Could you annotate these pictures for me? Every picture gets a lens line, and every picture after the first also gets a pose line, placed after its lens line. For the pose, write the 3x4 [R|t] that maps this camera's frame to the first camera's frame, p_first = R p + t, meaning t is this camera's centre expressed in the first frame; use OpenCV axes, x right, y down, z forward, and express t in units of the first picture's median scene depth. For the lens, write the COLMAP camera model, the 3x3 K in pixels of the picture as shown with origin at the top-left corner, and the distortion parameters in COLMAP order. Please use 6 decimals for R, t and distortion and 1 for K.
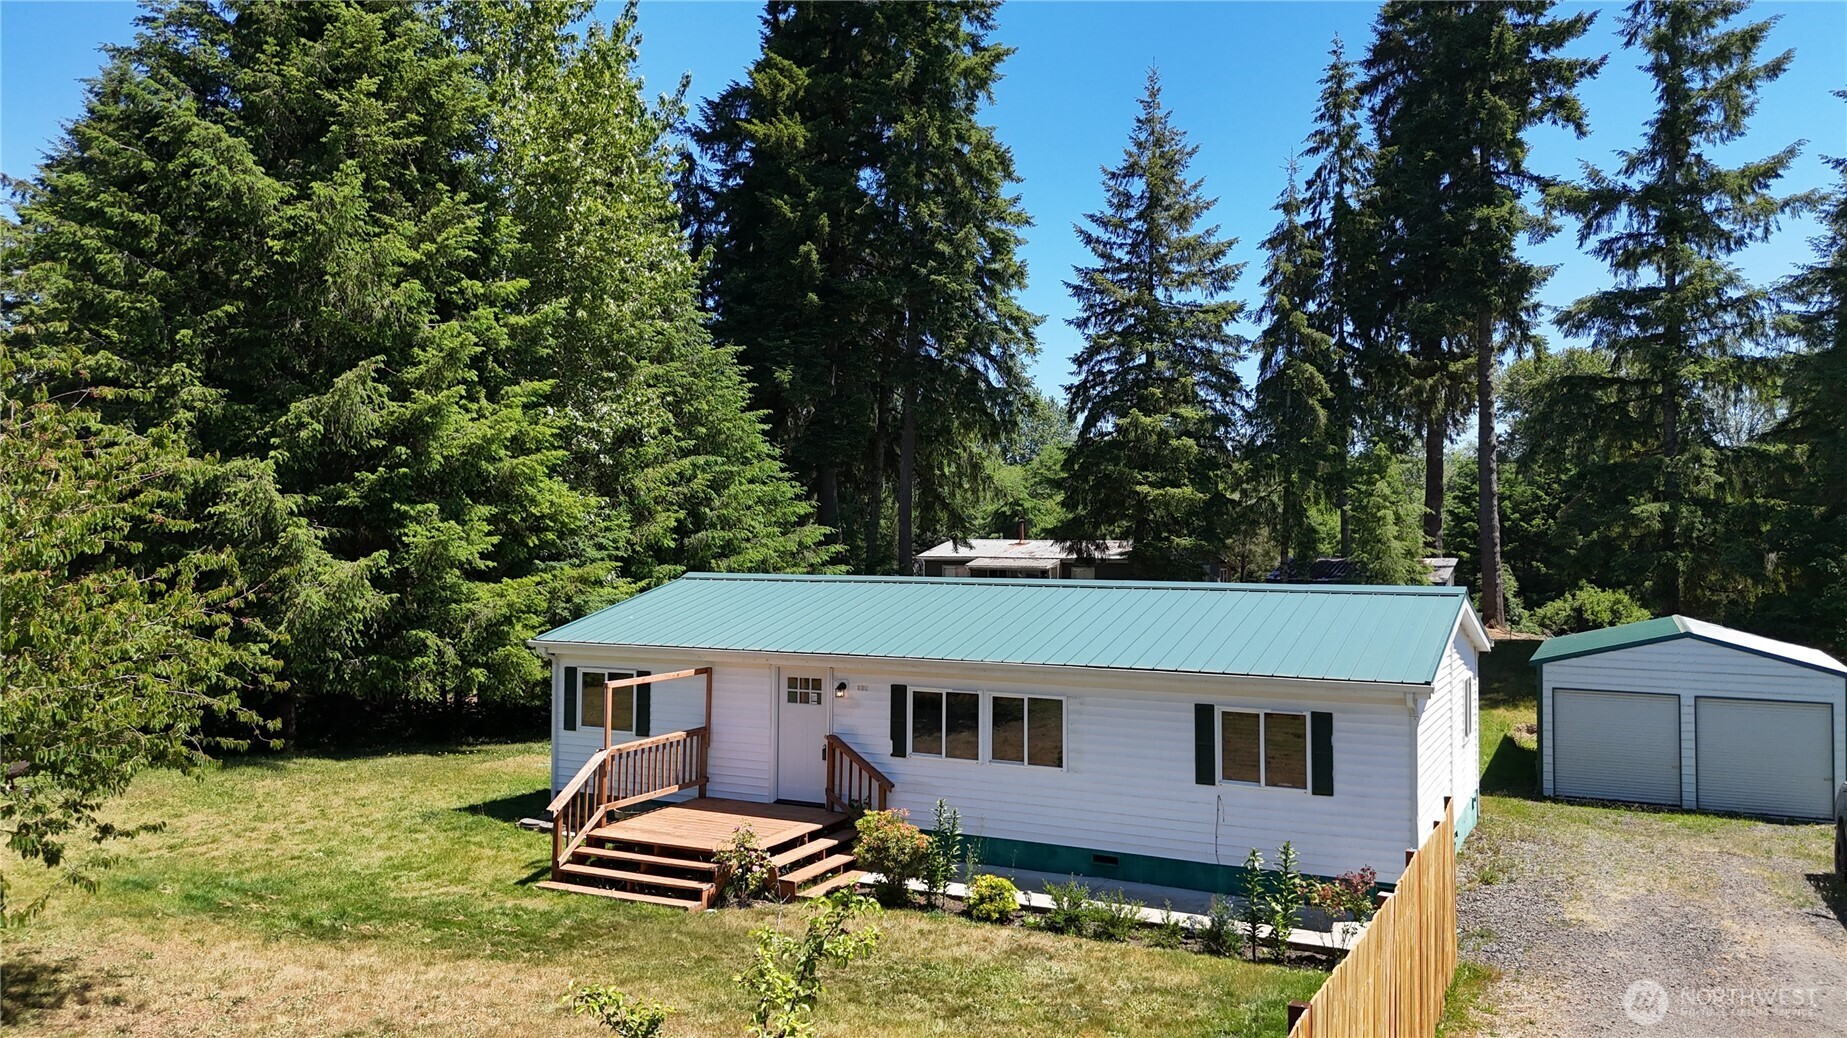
lens RADIAL K [[1361.7, 0, 927.2], [0, 1361.7, 510.4], [0, 0, 1]] dist [0.085261, -0.092581]
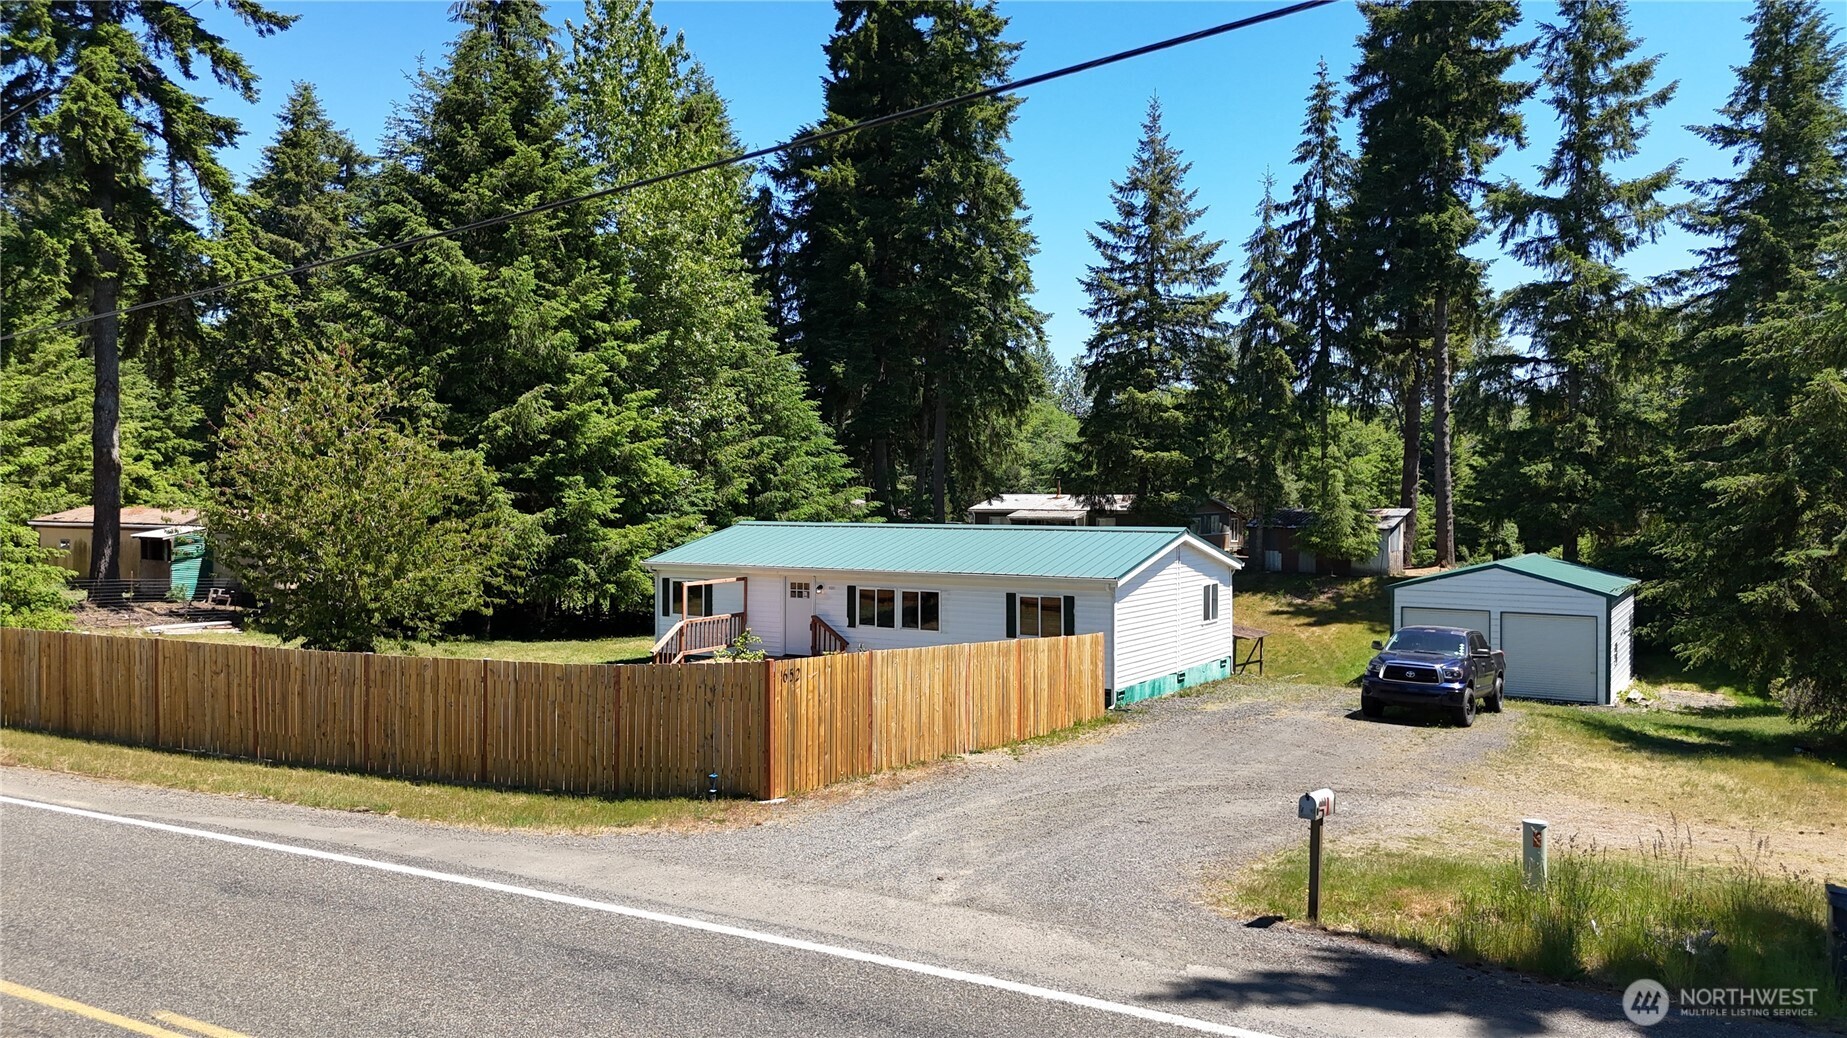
lens RADIAL K [[1361.7, 0, 927.2], [0, 1361.7, 510.4], [0, 0, 1]] dist [0.085261, -0.092581]
pose [[0.996438, -0.003774, -0.084240, 0.108880], [0.006758, 0.999359, 0.035164, -0.012927], [0.084053, -0.035608, 0.995825, -0.344865]]
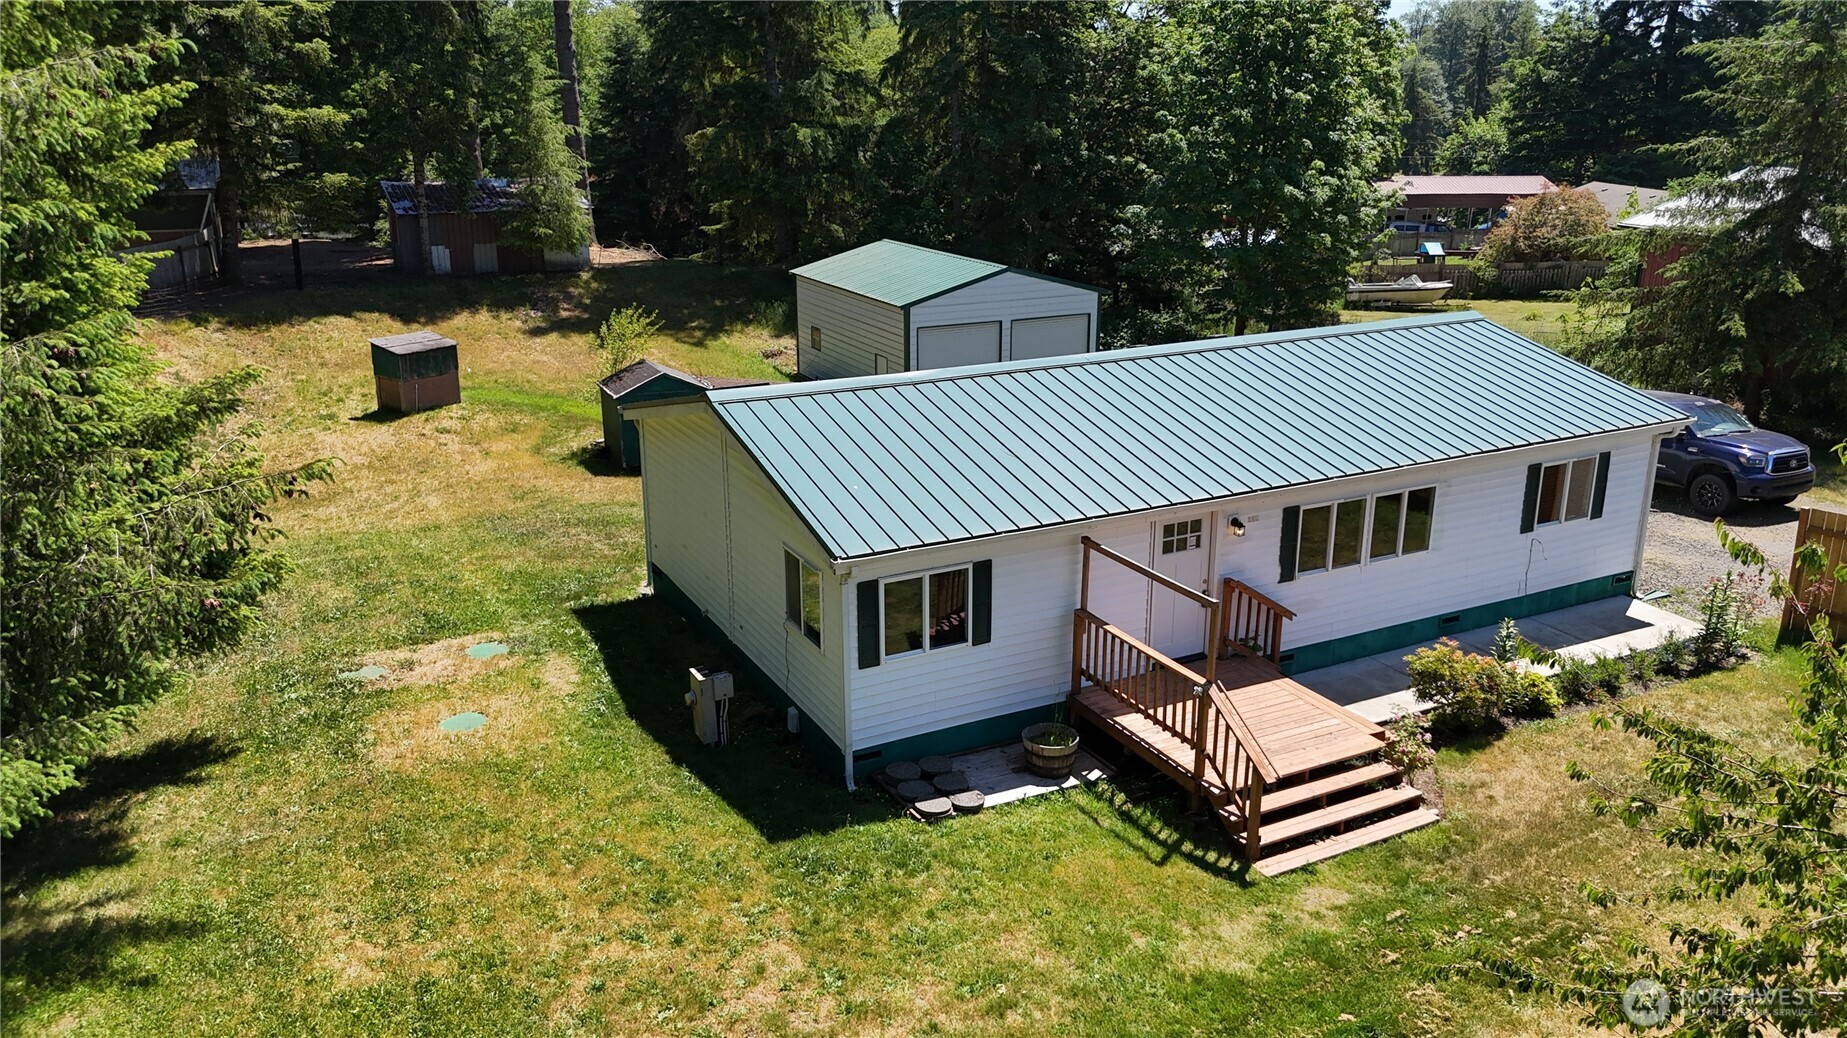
lens RADIAL K [[1361.7, 0, 927.2], [0, 1361.7, 510.4], [0, 0, 1]] dist [0.085261, -0.092581]
pose [[0.585493, -0.243786, 0.773153, -0.425641], [-0.013481, 0.950653, 0.309963, -0.071774], [-0.810565, -0.191904, 0.553315, 0.347290]]
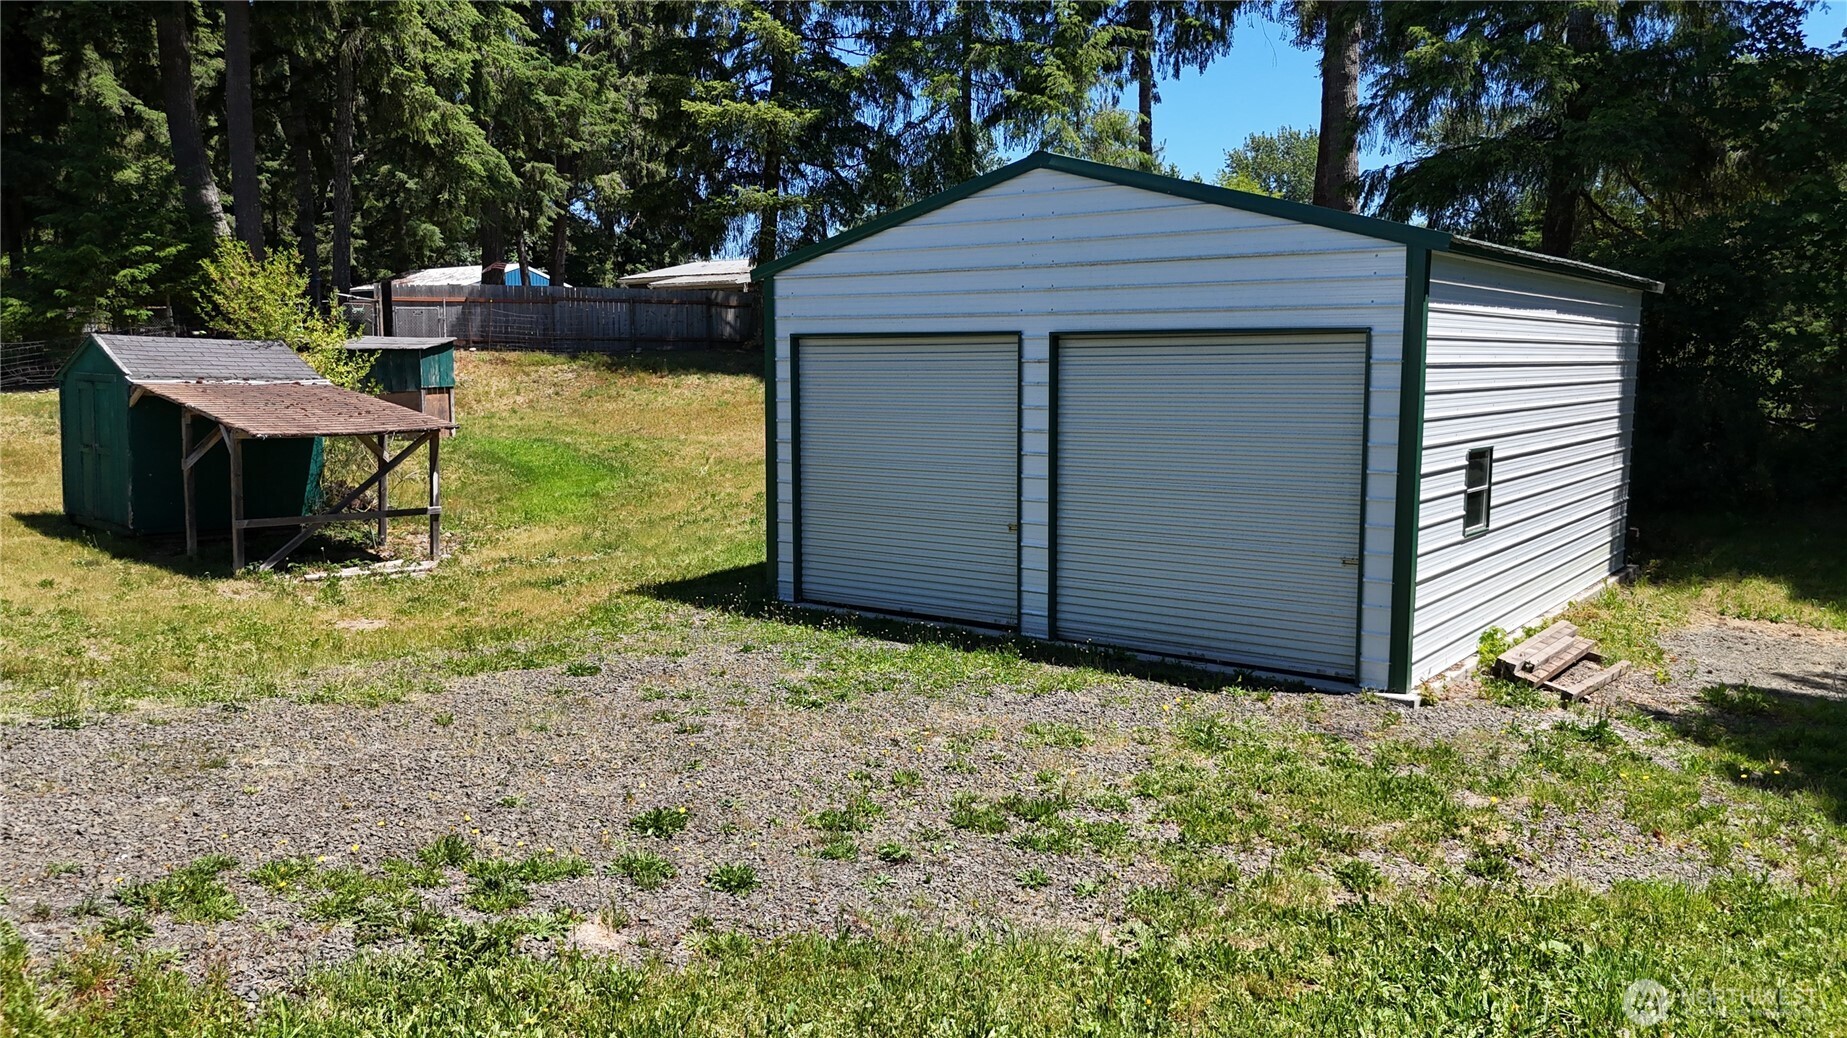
lens RADIAL K [[1361.7, 0, 927.2], [0, 1361.7, 510.4], [0, 0, 1]] dist [0.085261, -0.092581]
pose [[0.983760, 0.015388, -0.178827, 0.553173], [0.007190, 0.992140, 0.124924, 0.127803], [0.179344, -0.124181, 0.975918, 0.604592]]
